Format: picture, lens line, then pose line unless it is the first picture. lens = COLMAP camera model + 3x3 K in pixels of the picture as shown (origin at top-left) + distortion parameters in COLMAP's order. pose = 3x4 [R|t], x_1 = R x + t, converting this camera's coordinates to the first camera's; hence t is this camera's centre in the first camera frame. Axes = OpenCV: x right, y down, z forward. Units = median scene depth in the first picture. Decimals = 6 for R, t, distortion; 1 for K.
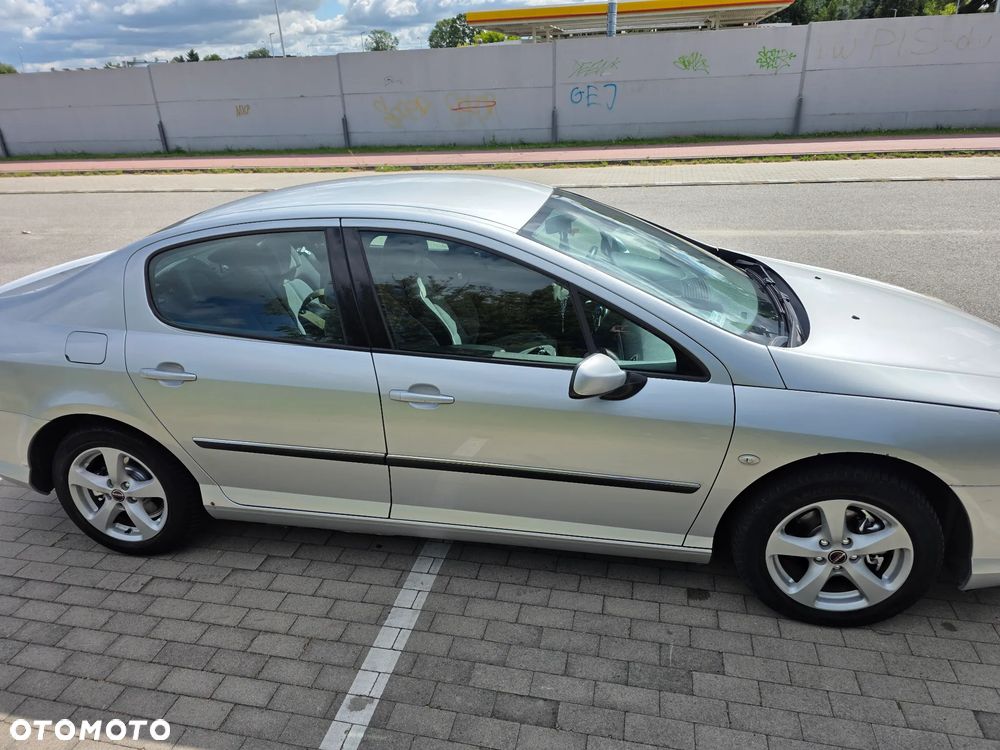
lens RADIAL K [[674.6, 0, 493.4], [0, 674.6, 371.3], [0, 0, 1]] dist [0.060771, -0.059261]
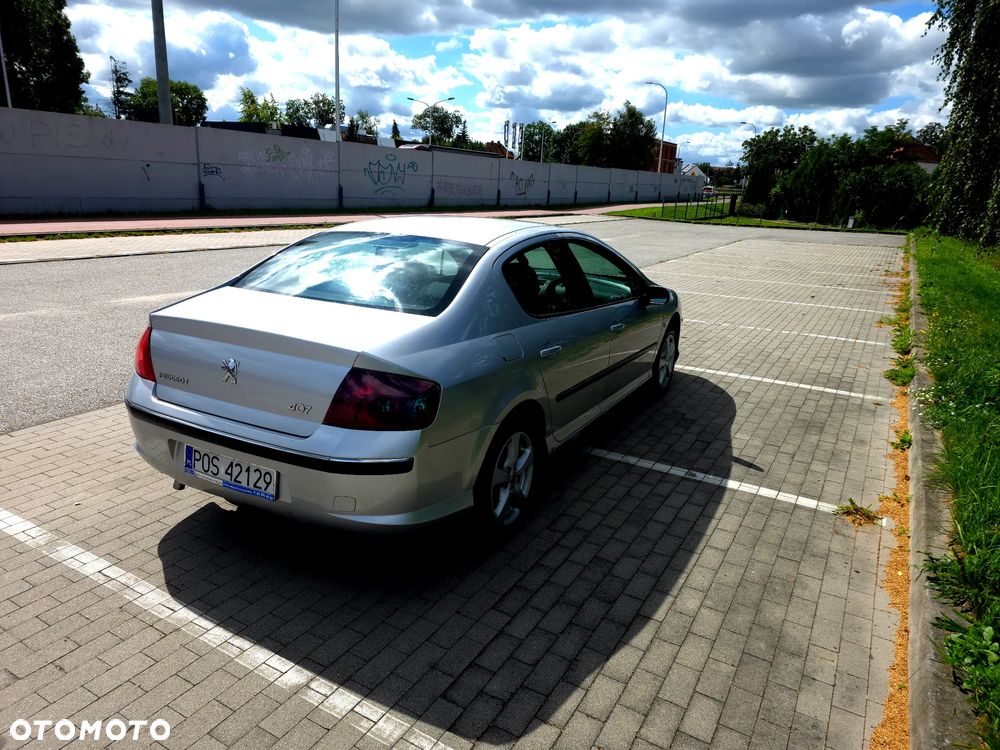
lens RADIAL K [[674.6, 0, 491.9], [0, 674.6, 374.3], [0, 0, 1]] dist [0.060771, -0.059261]
pose [[0.300578, -0.208041, 0.930791, -1.577610], [0.319672, 0.941446, 0.107192, -0.117188], [-0.898590, 0.265328, 0.349482, 0.589410]]
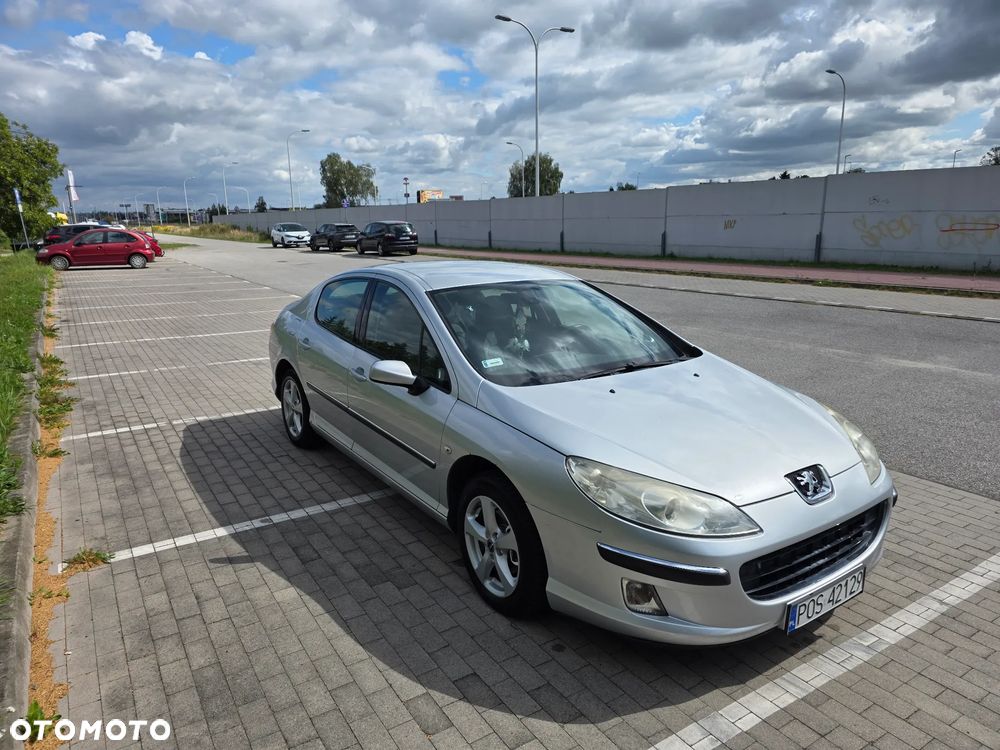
lens RADIAL K [[674.6, 0, 499.4], [0, 674.6, 371.0], [0, 0, 1]] dist [0.060771, -0.059261]
pose [[0.713795, 0.186422, -0.675087, 1.083450], [-0.287907, 0.956815, -0.040195, -0.004221], [0.638440, 0.223053, 0.736642, -0.026552]]
